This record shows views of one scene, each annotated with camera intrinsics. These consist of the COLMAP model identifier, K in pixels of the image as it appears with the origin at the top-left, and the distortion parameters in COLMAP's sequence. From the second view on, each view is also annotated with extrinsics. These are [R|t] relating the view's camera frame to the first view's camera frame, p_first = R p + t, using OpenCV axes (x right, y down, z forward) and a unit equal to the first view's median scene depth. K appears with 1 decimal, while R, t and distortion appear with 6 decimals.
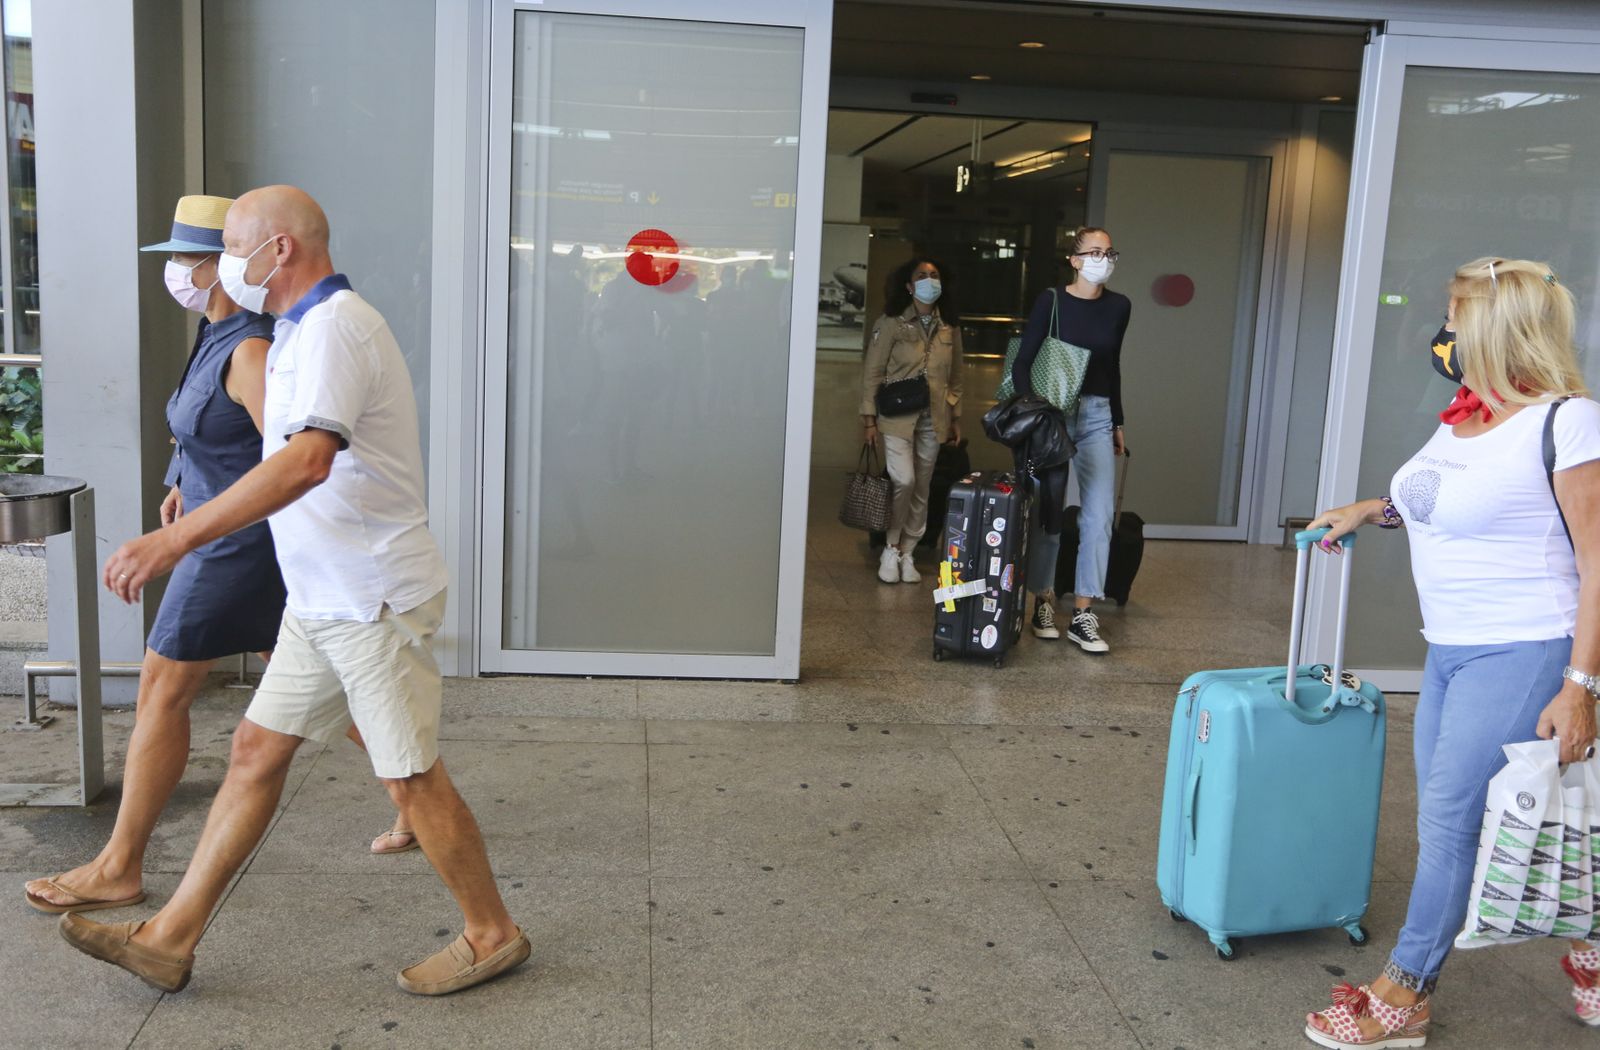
lens RADIAL K [[1385.0, 0, 755.4], [0, 1385.0, 488.8], [0, 0, 1]] dist [-0.018908, 0.061274]
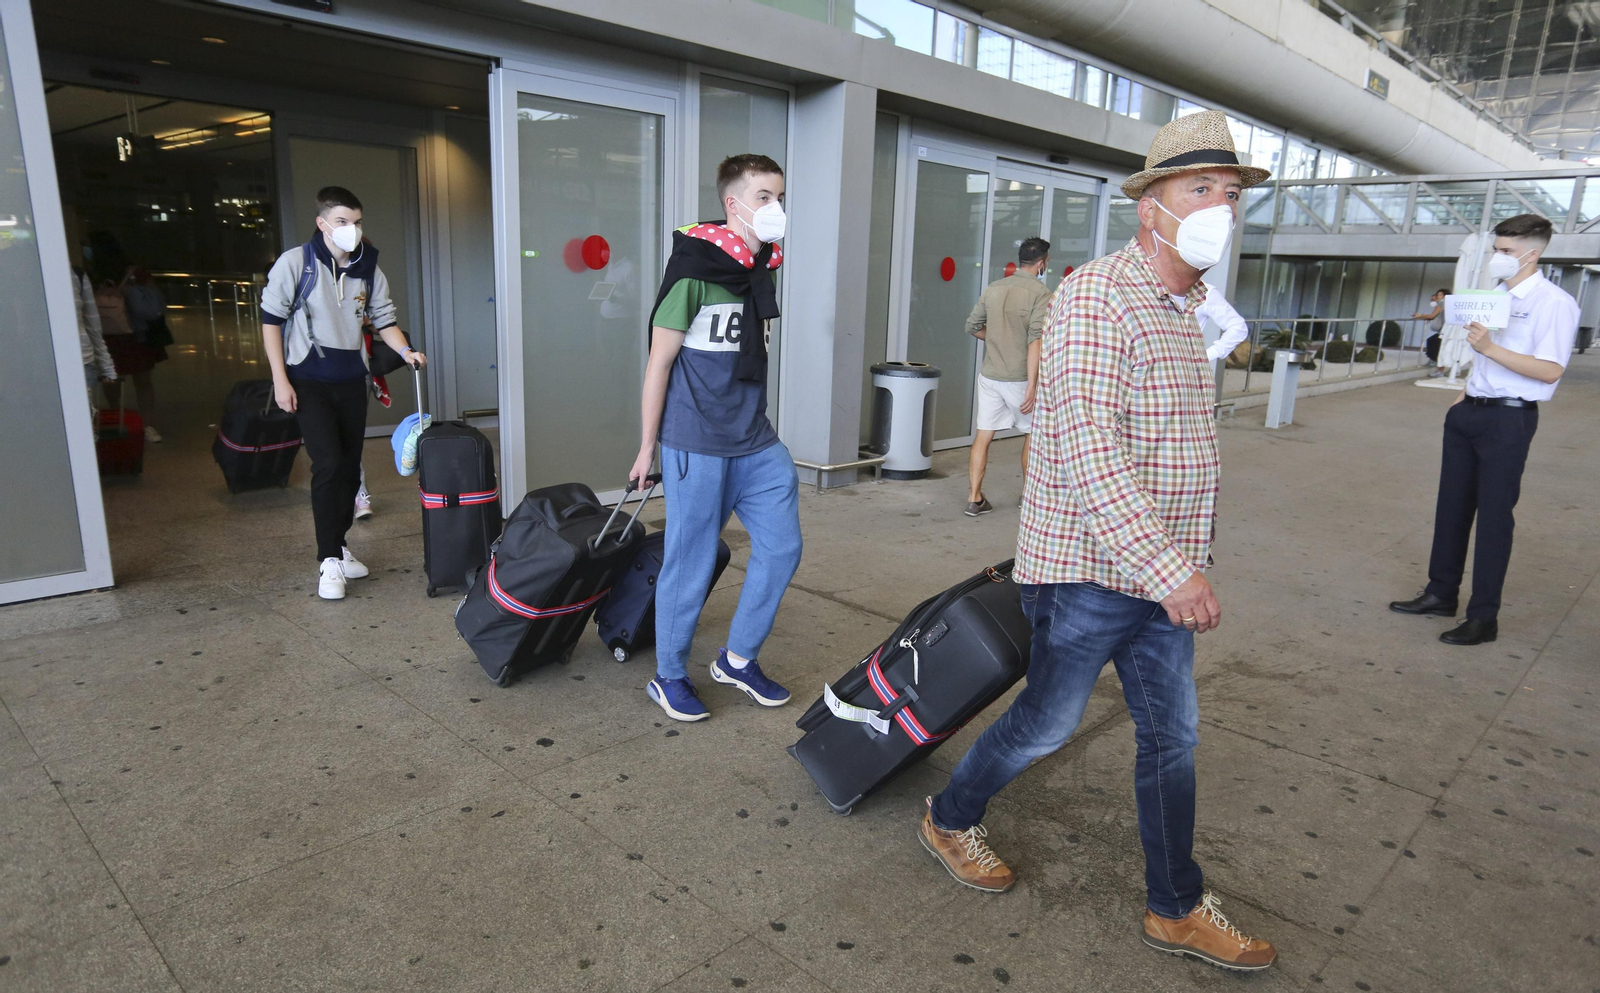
lens RADIAL K [[1015.6, 0, 801.1], [0, 1015.6, 531.6], [0, 0, 1]] dist [-0.054001, 0.053133]
pose [[0.748622, -0.179274, 0.638300, -0.075229], [0.093869, 0.981710, 0.165631, 0.005464], [-0.656319, -0.064079, 0.751758, -0.033115]]
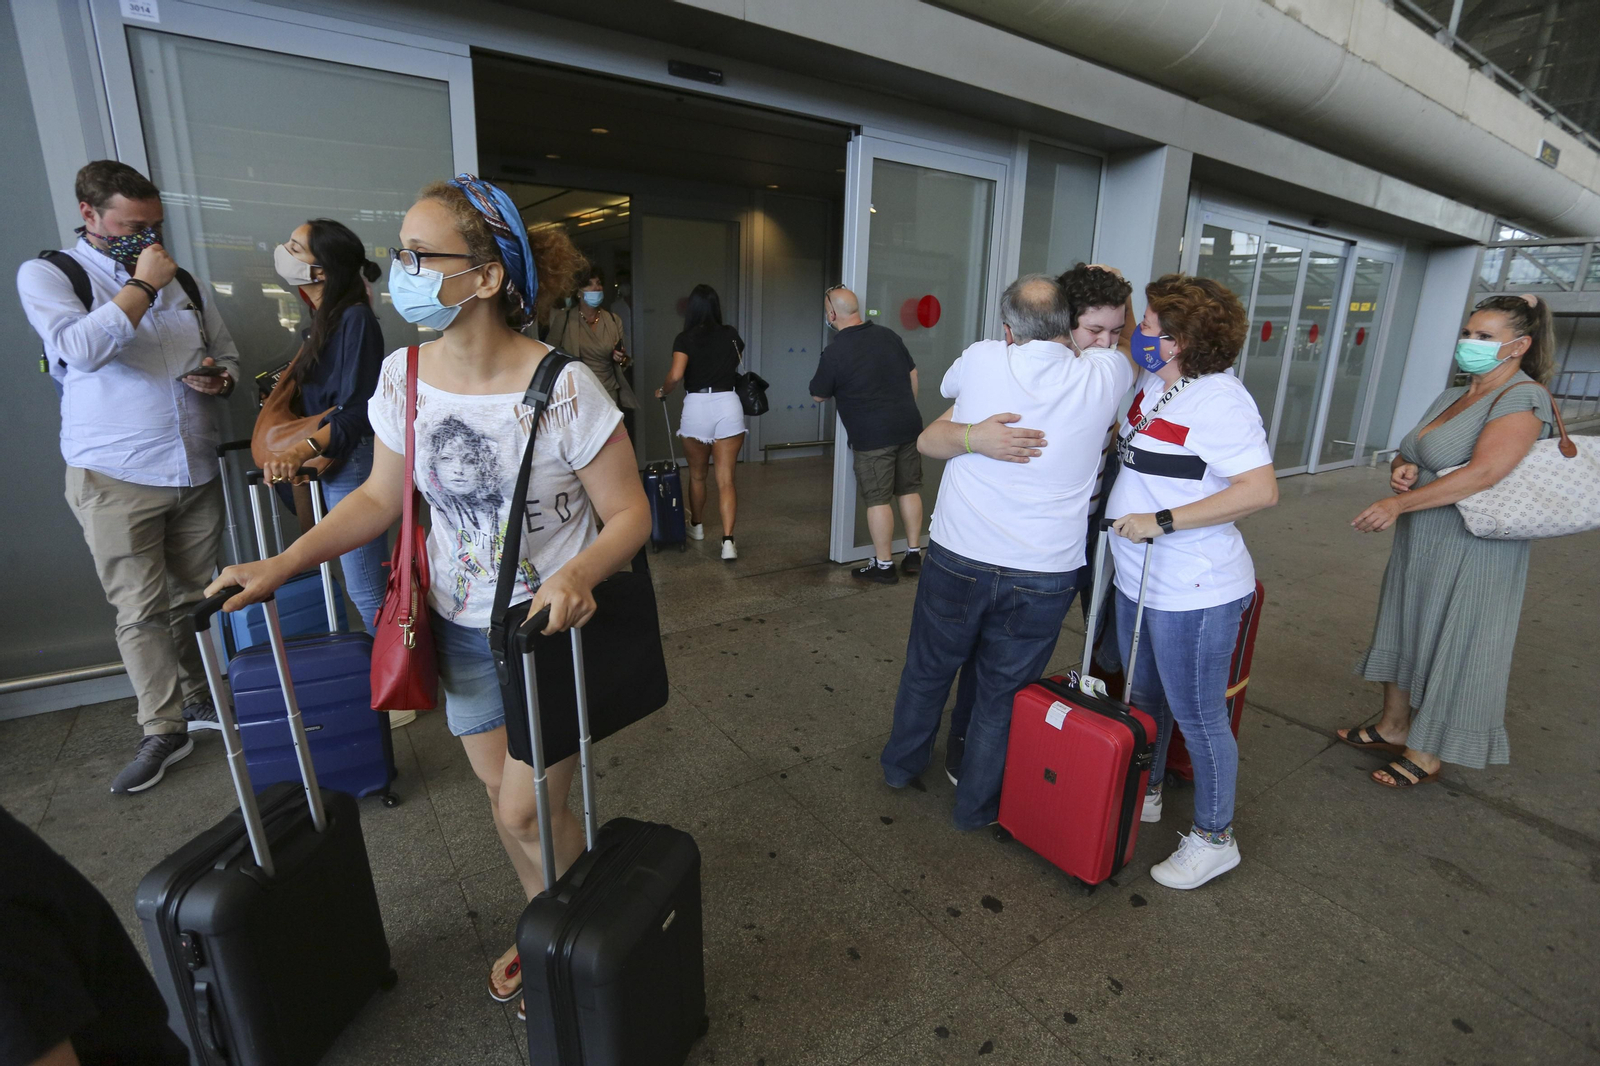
lens RADIAL K [[773.2, 0, 806.0], [0, 773.2, 526.8], [0, 0, 1]] dist [-0.053711, 0.014799]
pose [[0.867019, -0.145263, 0.476631, -0.060941], [0.079125, 0.984562, 0.156134, -0.045035], [-0.491953, -0.097657, 0.865127, 0.284407]]
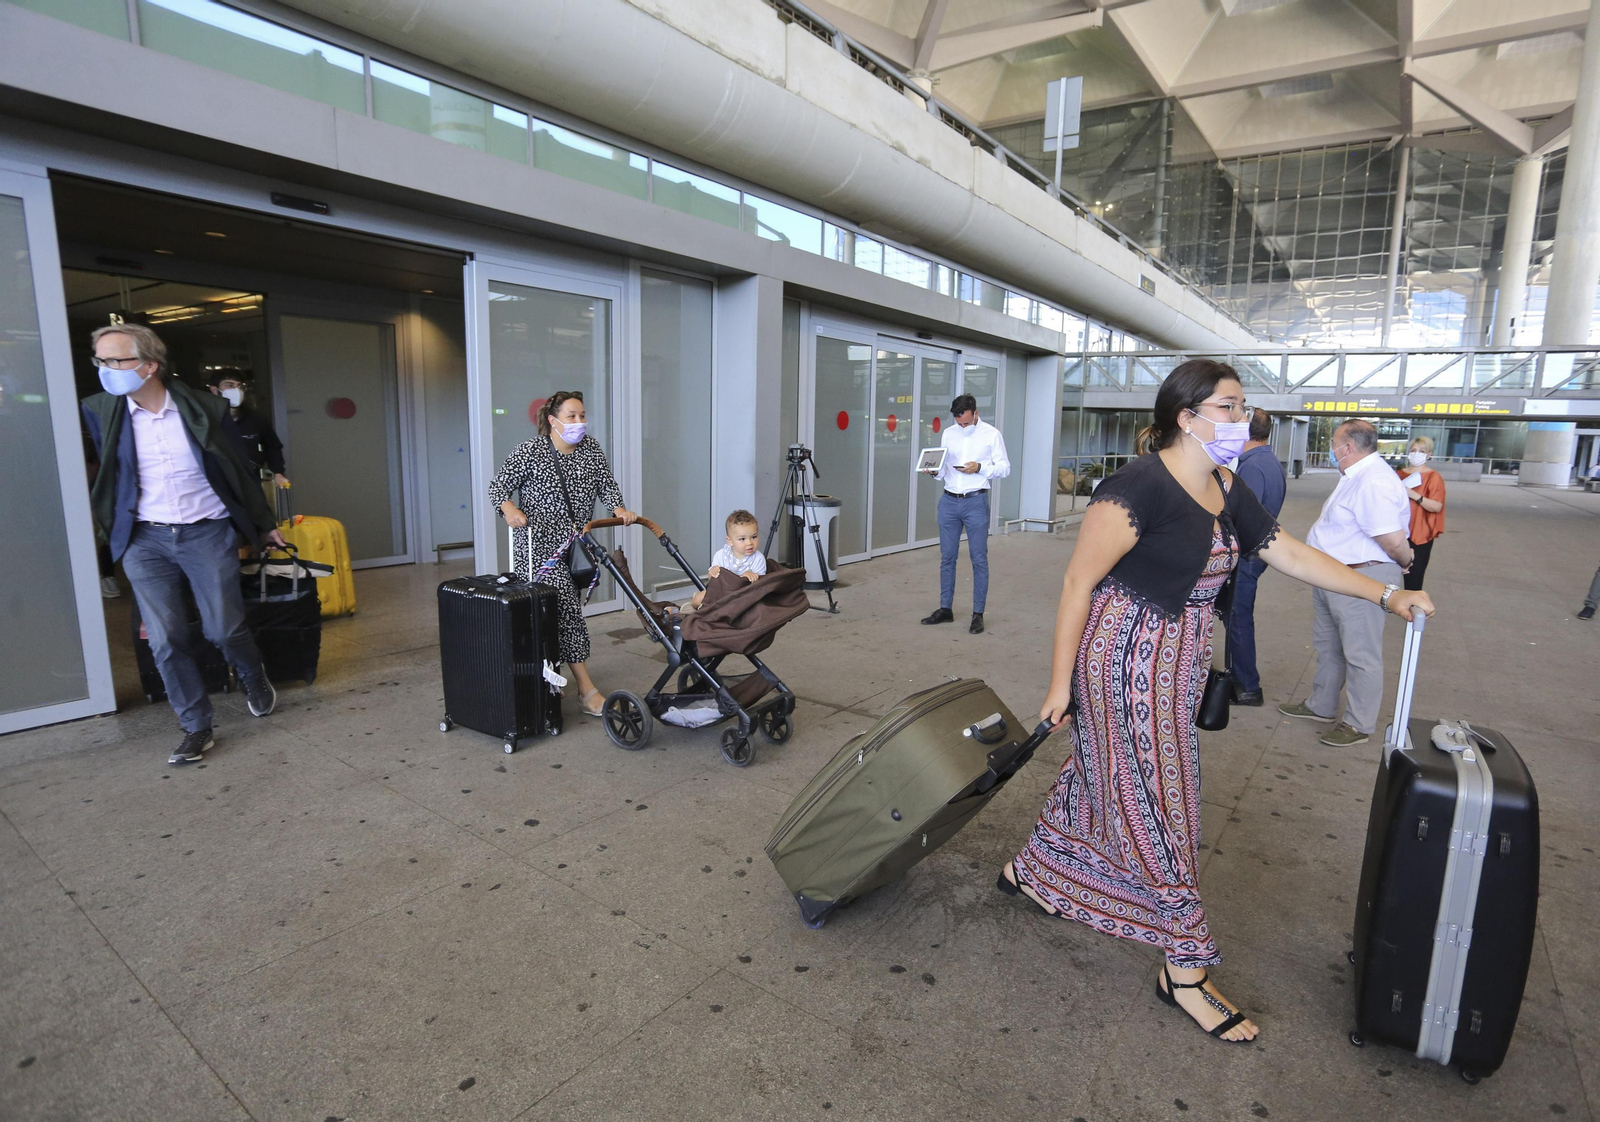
lens RADIAL K [[832.1, 0, 862.3], [0, 832.1, 571.3], [0, 0, 1]] dist [-0.064144, 0.025641]
pose [[0.626520, -0.155931, 0.763648, -0.094957], [0.112573, 0.987613, 0.109305, 0.004017], [-0.771233, 0.017484, 0.636313, -0.033490]]
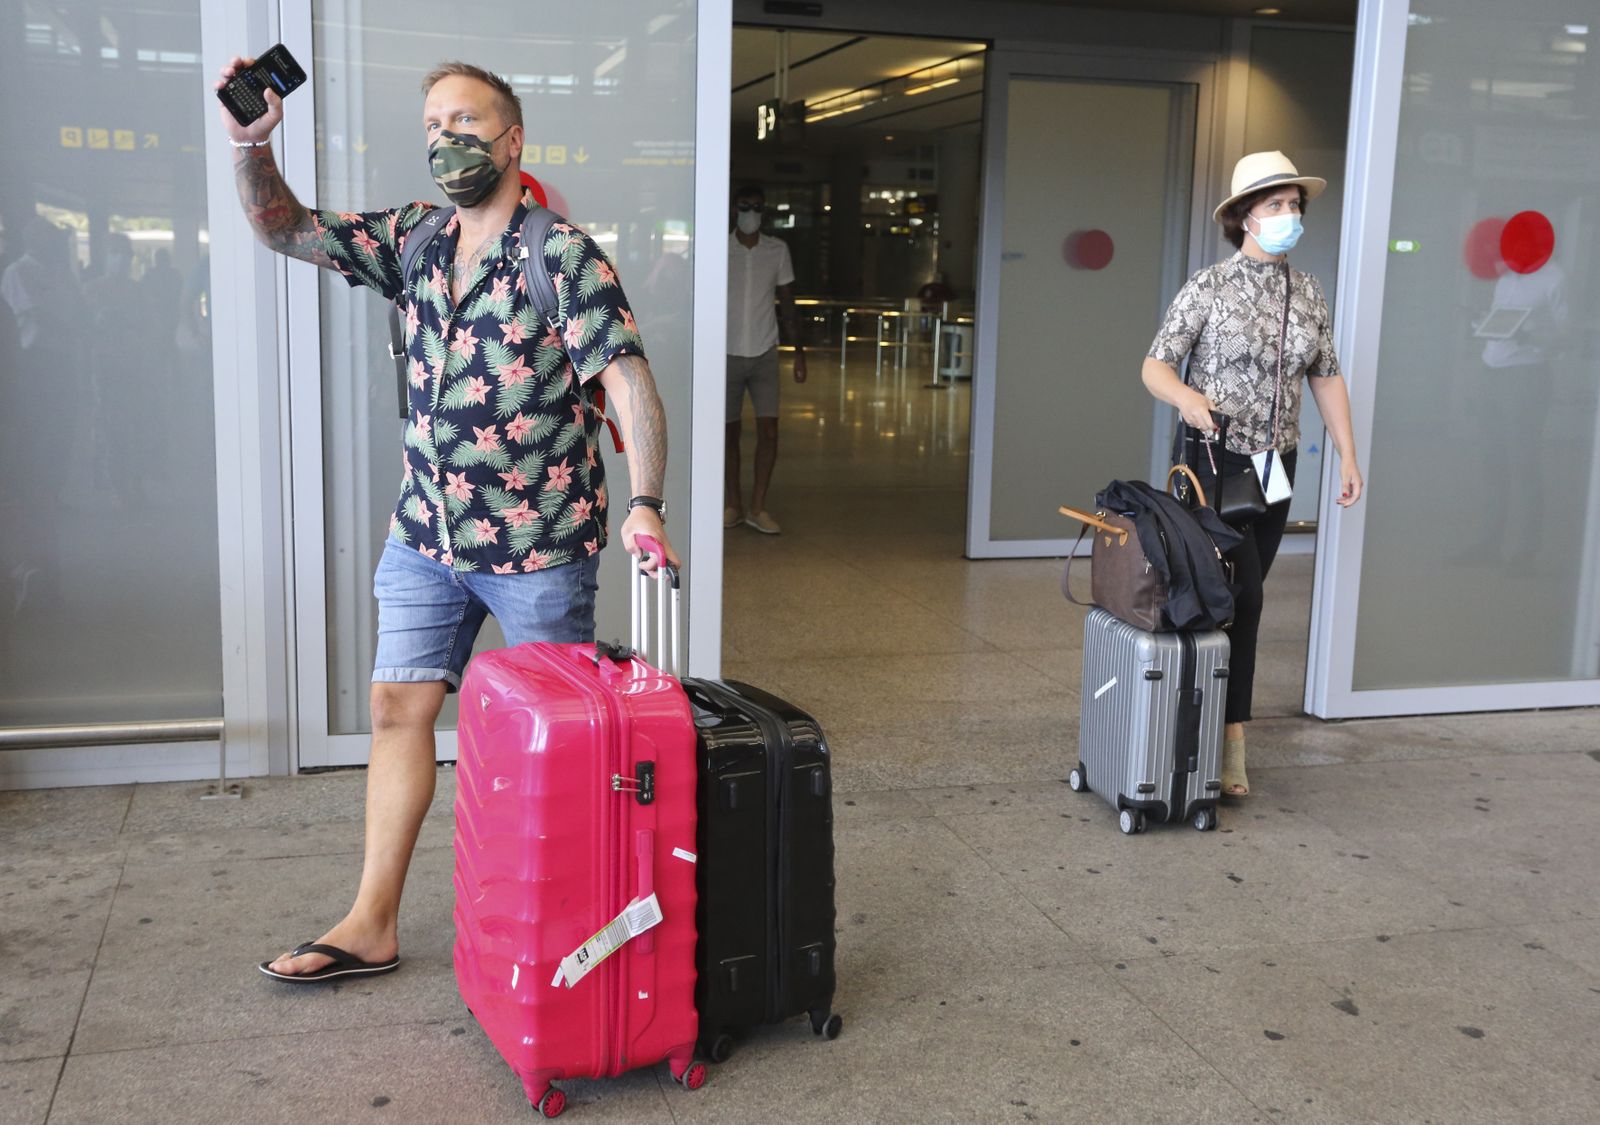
lens RADIAL K [[1754.9, 0, 818.7], [0, 1754.9, 574.3], [0, 0, 1]] dist [0.037315, 0.000000]
pose [[0.980665, -0.051480, 0.188803, -0.106424], [0.046239, 0.998416, 0.032062, 0.011718], [-0.190154, -0.022712, 0.981491, 0.018585]]
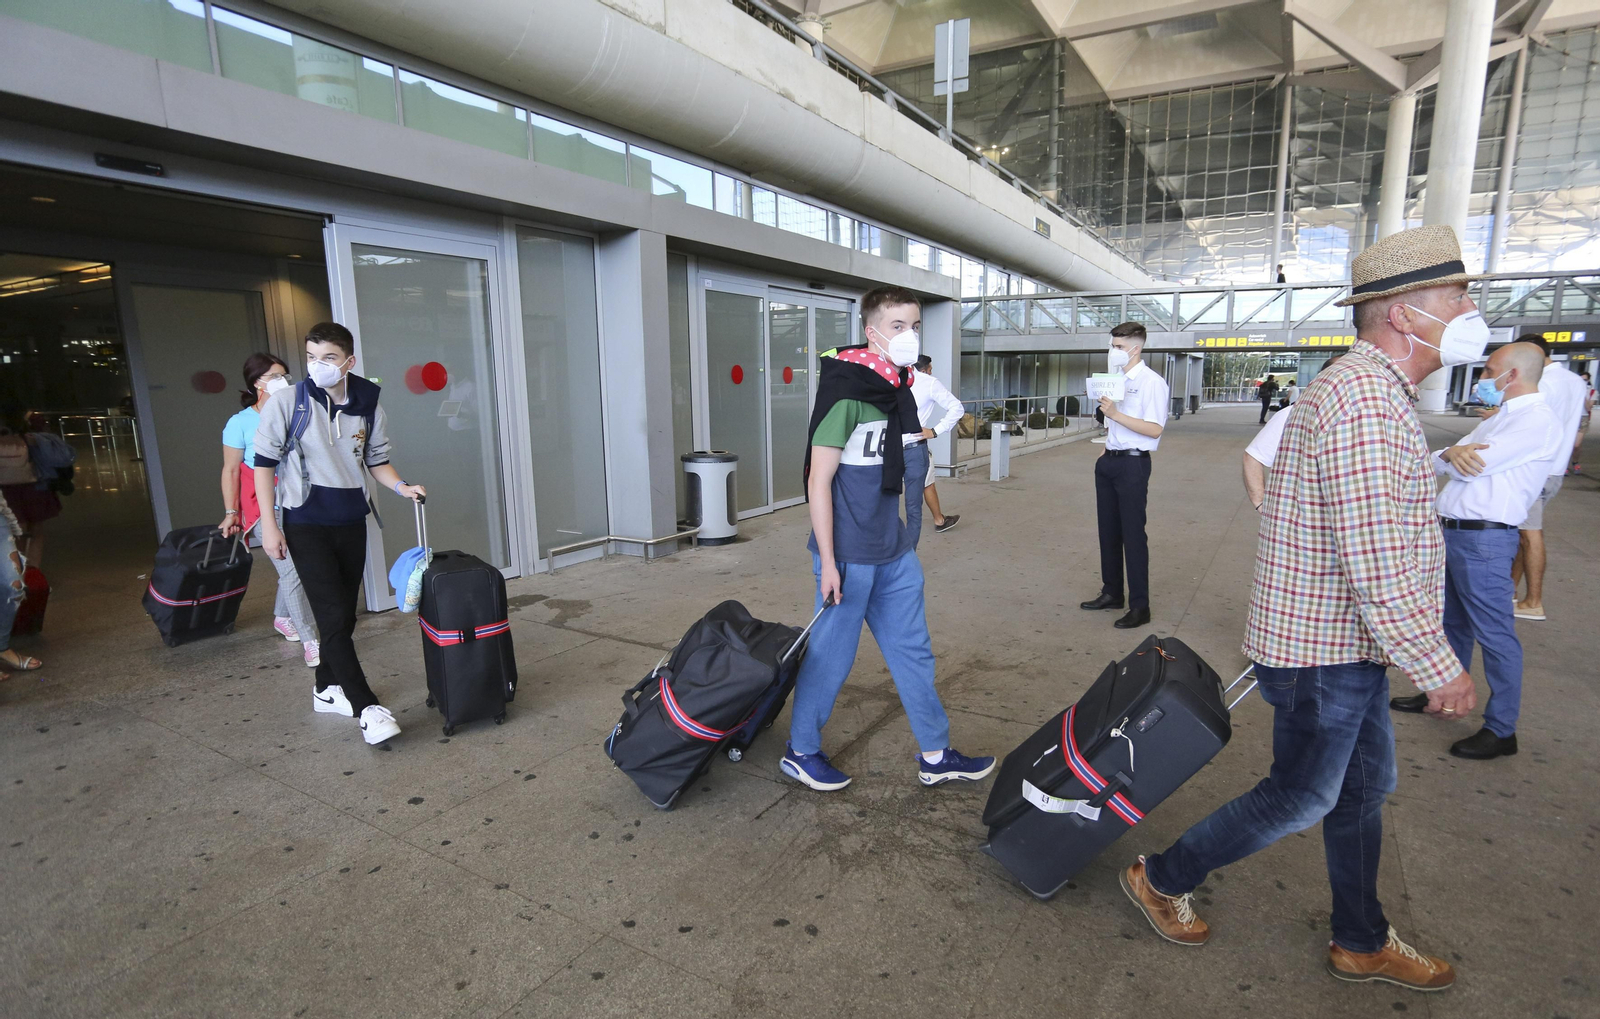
lens RADIAL K [[824.2, 0, 834.6], [0, 824.2, 552.8], [0, 0, 1]] dist [-0.061956, 0.026639]
pose [[0.565096, -0.214775, 0.796579, -0.070160], [0.152279, 0.976084, 0.155147, 0.005379], [-0.810850, 0.033629, 0.584287, -0.054570]]
